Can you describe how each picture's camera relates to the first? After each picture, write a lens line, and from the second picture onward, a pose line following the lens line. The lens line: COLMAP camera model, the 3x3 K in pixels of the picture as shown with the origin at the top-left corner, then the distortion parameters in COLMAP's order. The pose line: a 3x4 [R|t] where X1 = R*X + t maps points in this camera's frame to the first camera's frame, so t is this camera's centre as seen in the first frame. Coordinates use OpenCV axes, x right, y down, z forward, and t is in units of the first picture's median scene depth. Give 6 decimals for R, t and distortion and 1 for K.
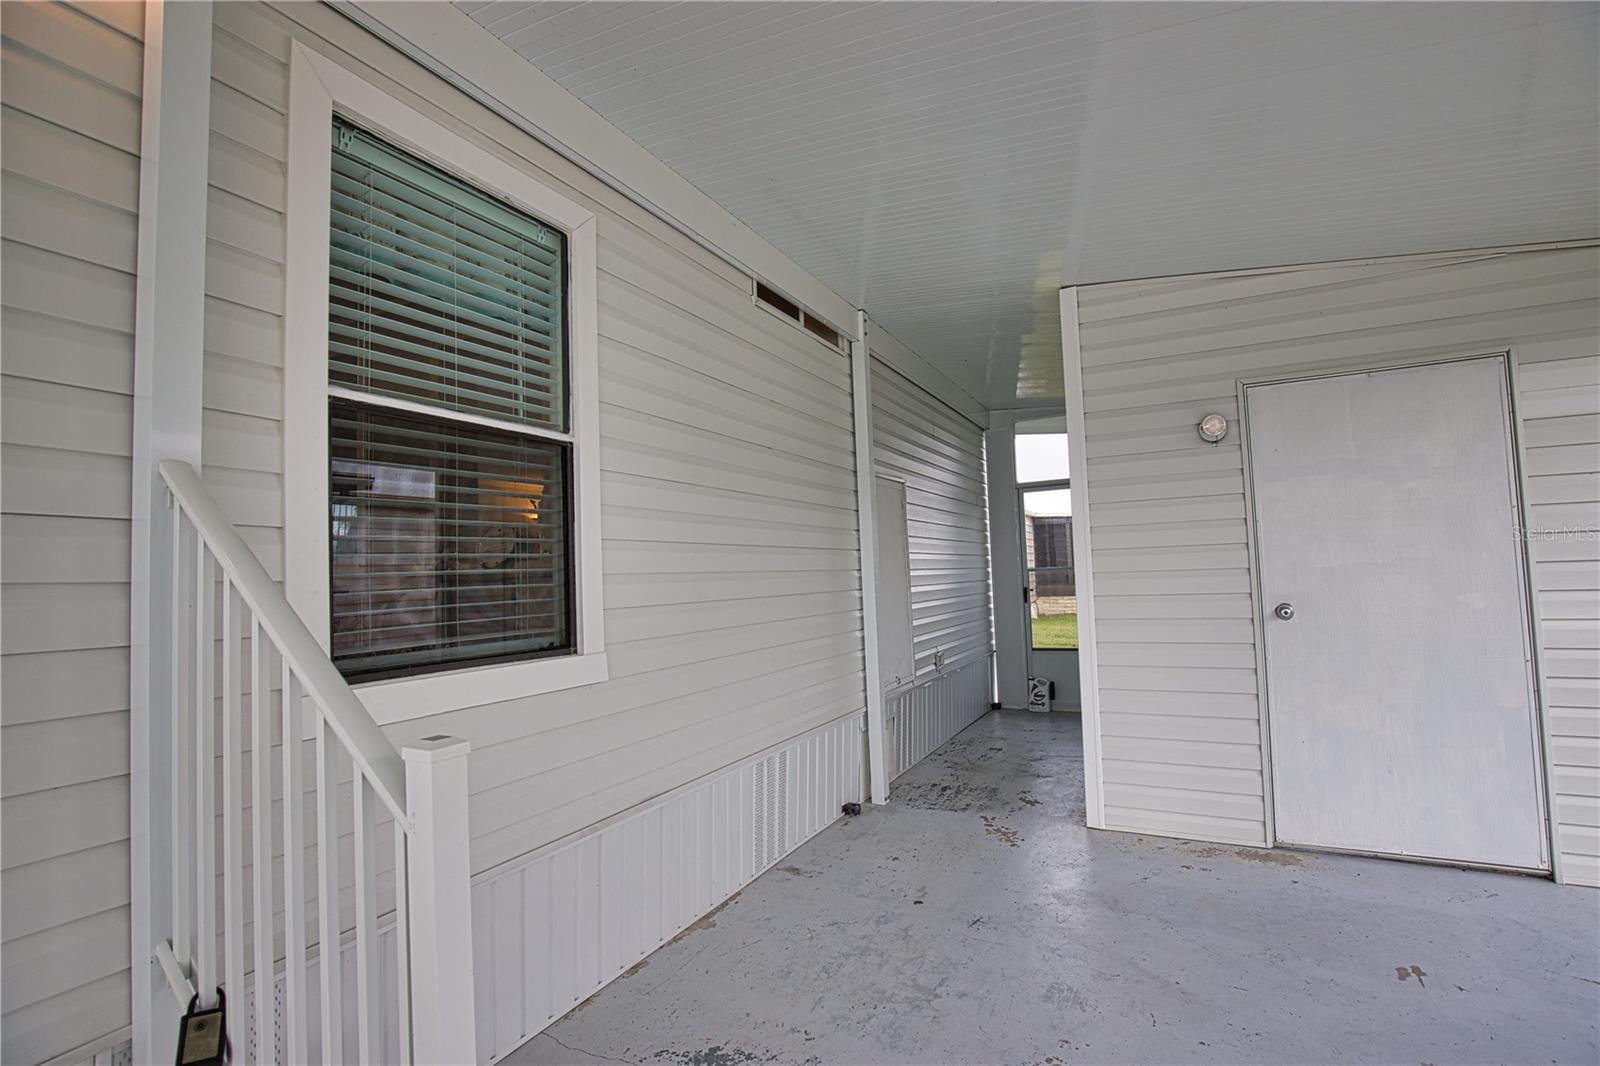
lens RADIAL K [[730.8, 0, 823.4], [0, 730.8, 542.2], [0, 0, 1]] dist [-0.035379, 0.001234]
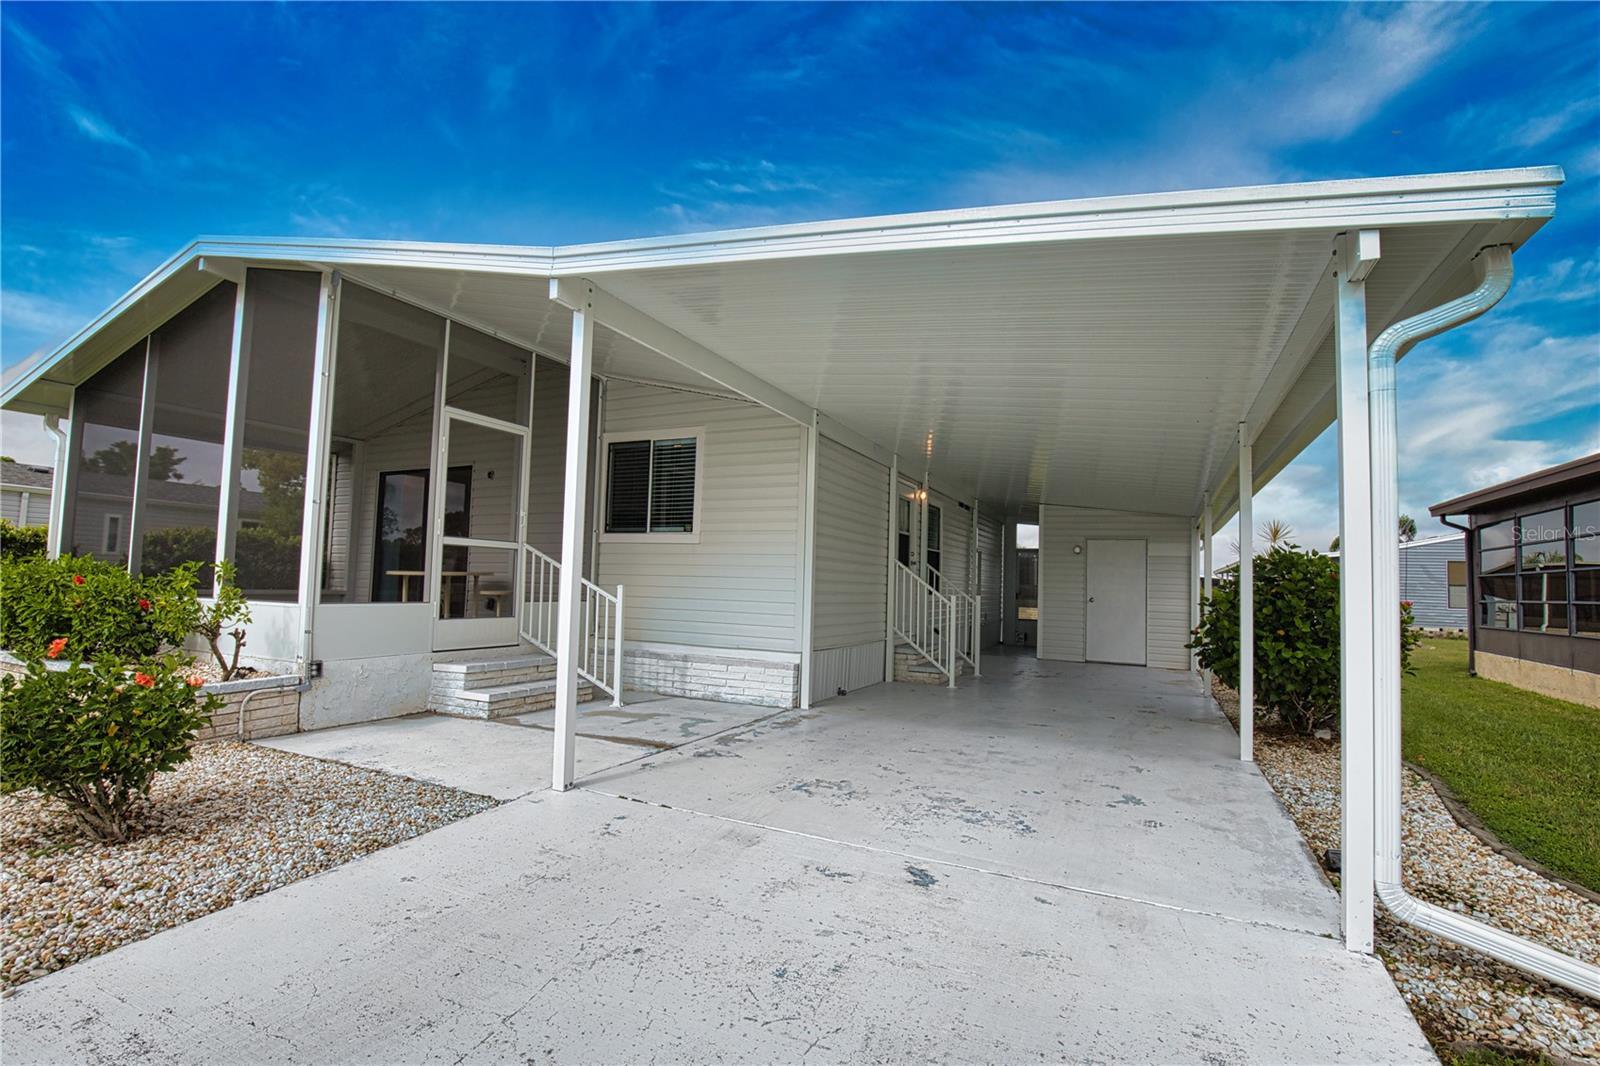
lens RADIAL K [[730.8, 0, 823.4], [0, 730.8, 542.2], [0, 0, 1]] dist [-0.035379, 0.001234]
pose [[0.996637, 0.069855, 0.042841, -0.959520], [-0.069413, 0.997519, -0.011713, -0.064617], [-0.043553, 0.008700, 0.999013, -2.779471]]
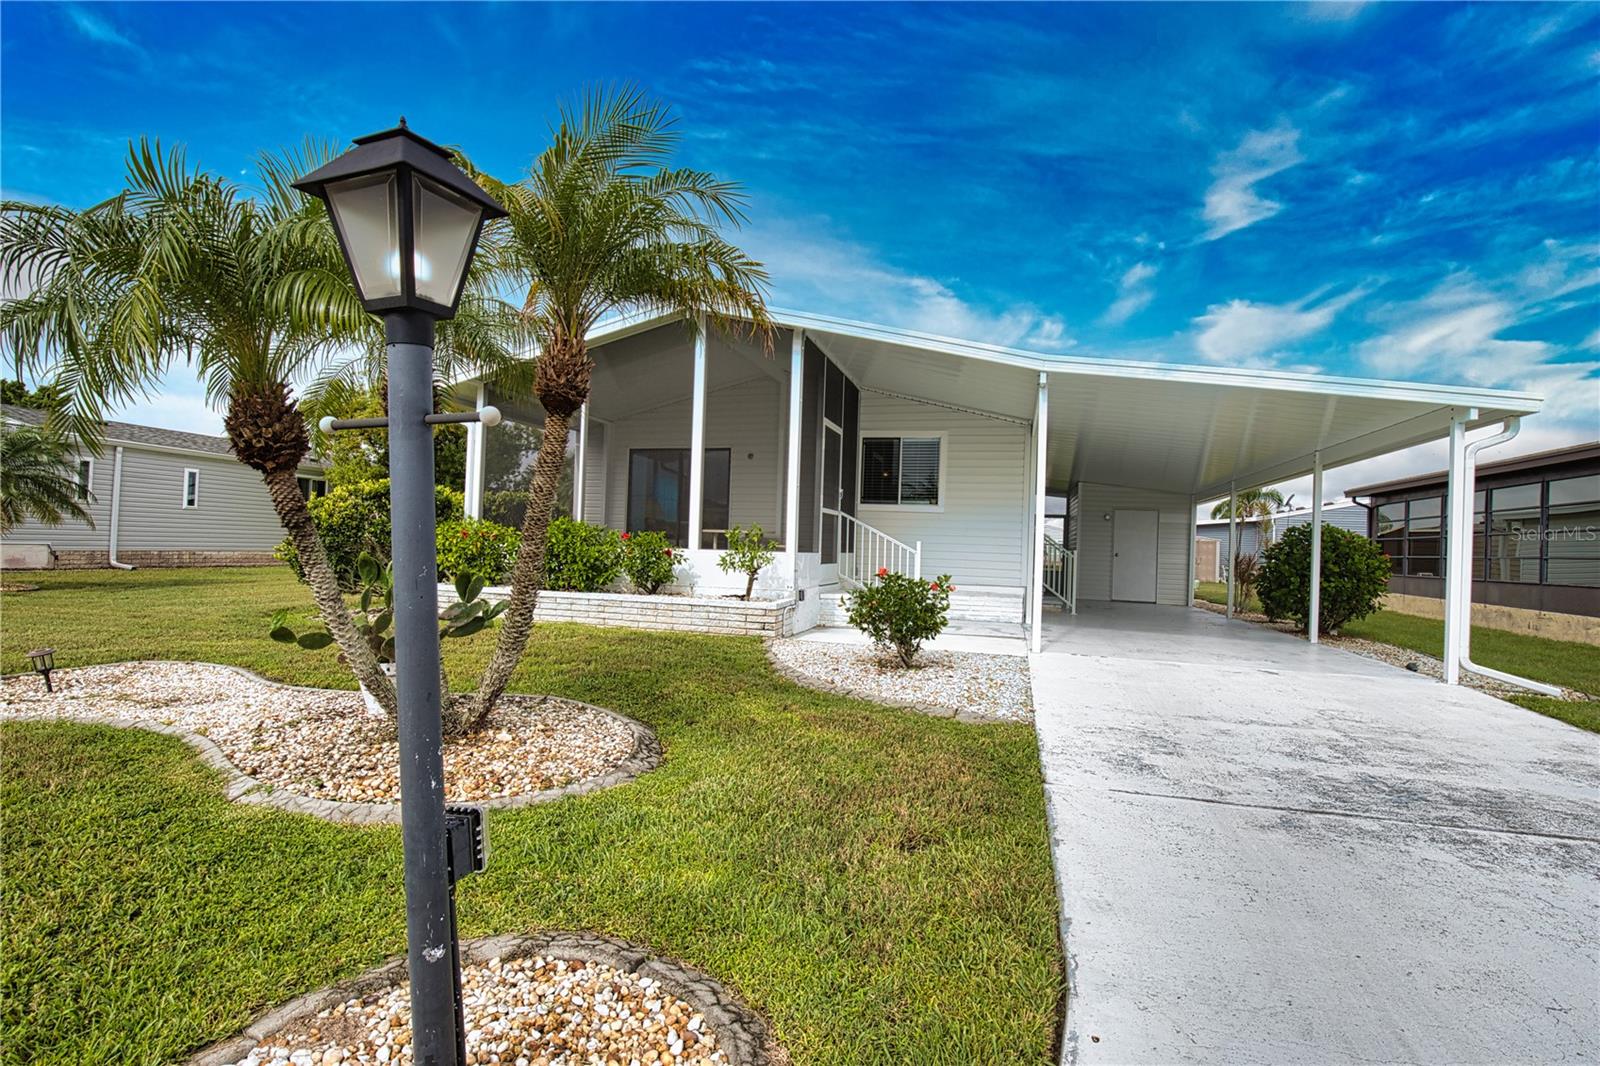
lens RADIAL K [[730.8, 0, 823.4], [0, 730.8, 542.2], [0, 0, 1]] dist [-0.035379, 0.001234]
pose [[0.974724, 0.074263, 0.210711, -2.479358], [-0.083283, 0.995937, 0.034247, 0.004700], [-0.207311, -0.050930, 0.976948, -3.594137]]
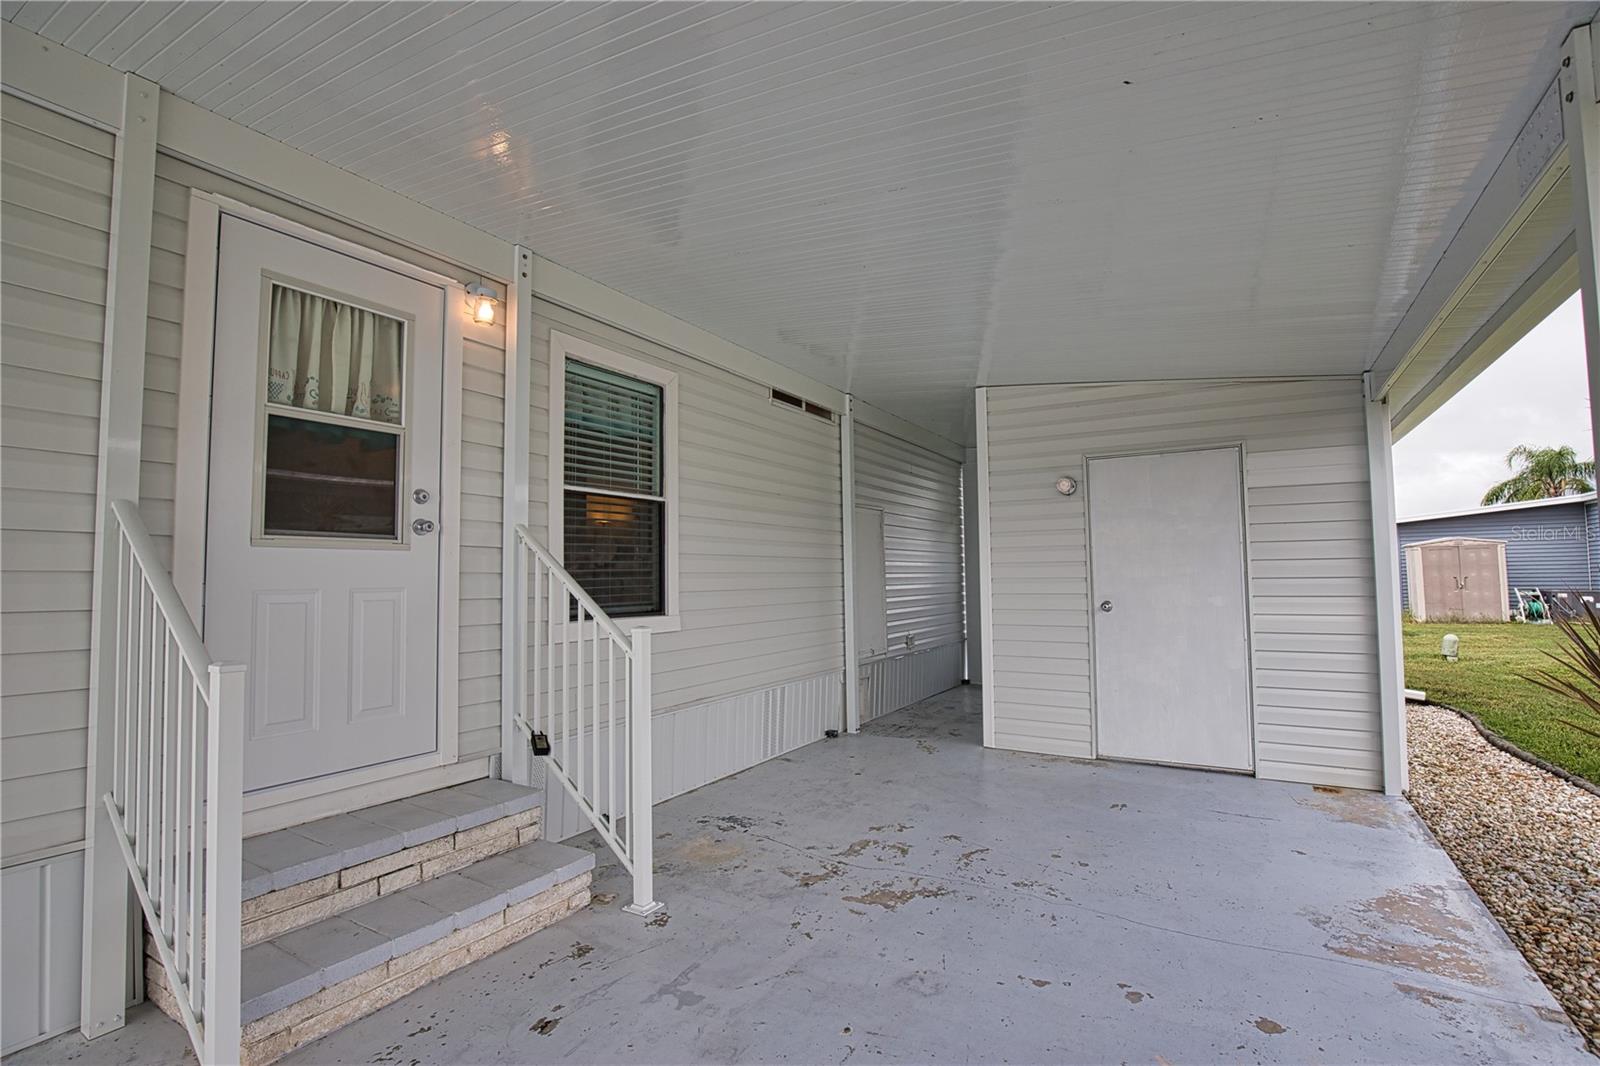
lens RADIAL K [[730.8, 0, 823.4], [0, 730.8, 542.2], [0, 0, 1]] dist [-0.035379, 0.001234]
pose [[0.998304, 0.020477, -0.054492, 0.115573], [-0.020467, 0.999790, 0.000740, -0.030121], [0.054496, 0.000376, 0.998514, -0.592696]]
